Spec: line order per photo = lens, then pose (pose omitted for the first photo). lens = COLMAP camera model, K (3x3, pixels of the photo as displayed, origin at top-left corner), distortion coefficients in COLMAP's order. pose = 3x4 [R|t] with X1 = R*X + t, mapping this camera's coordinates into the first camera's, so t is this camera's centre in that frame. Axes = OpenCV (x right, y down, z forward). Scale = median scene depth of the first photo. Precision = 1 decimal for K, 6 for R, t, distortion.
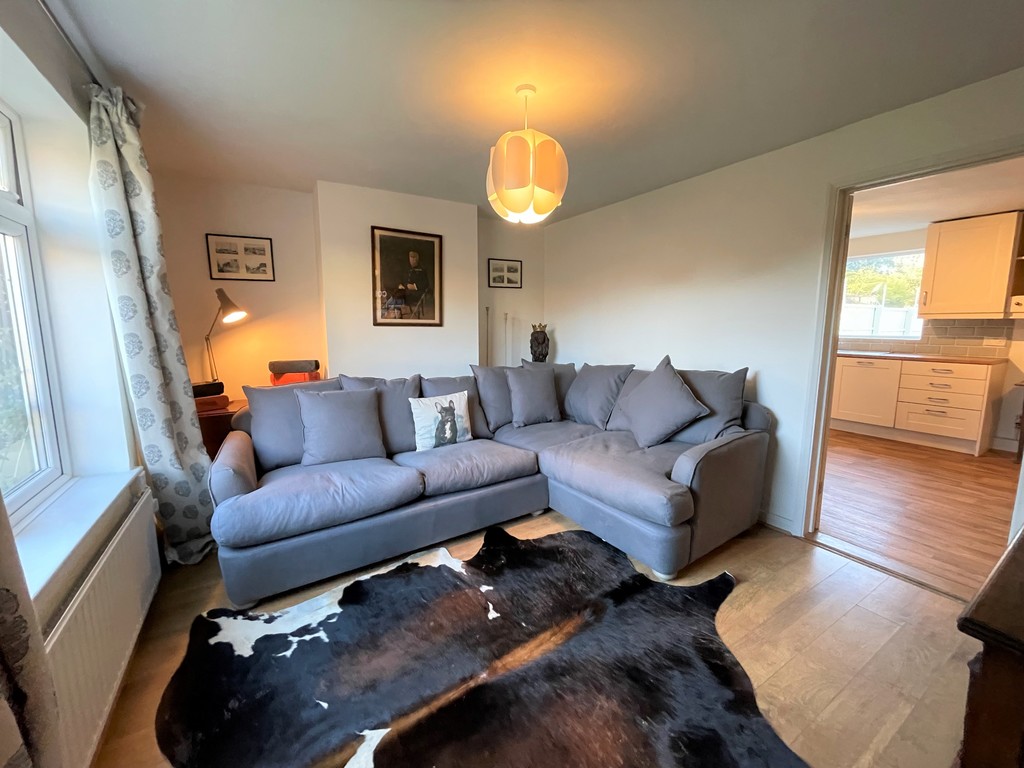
lens RADIAL K [[412.4, 0, 510.5], [0, 412.4, 377.6], [0, 0, 1]] dist [0.000687, 0.000174]
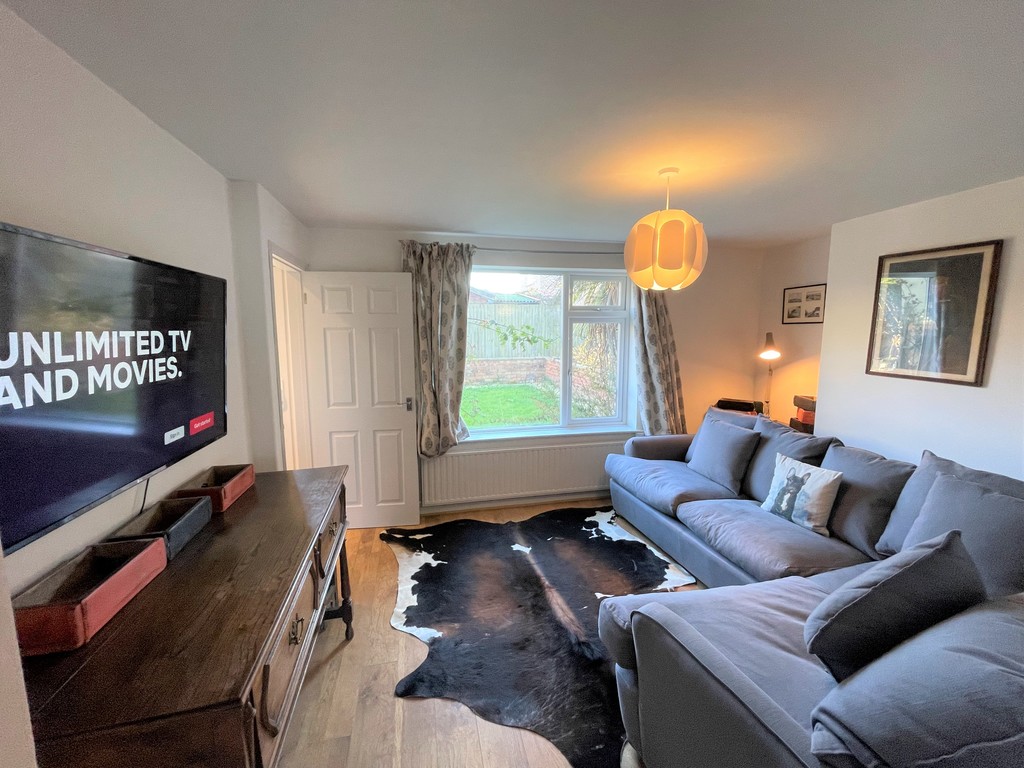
lens RADIAL K [[412.4, 0, 510.5], [0, 412.4, 377.6], [0, 0, 1]] dist [0.000687, 0.000174]
pose [[-0.313666, 0.114849, -0.942562, 0.813086], [-0.125867, 0.978869, 0.161159, -0.192683], [0.941154, 0.169188, -0.292582, 0.669537]]
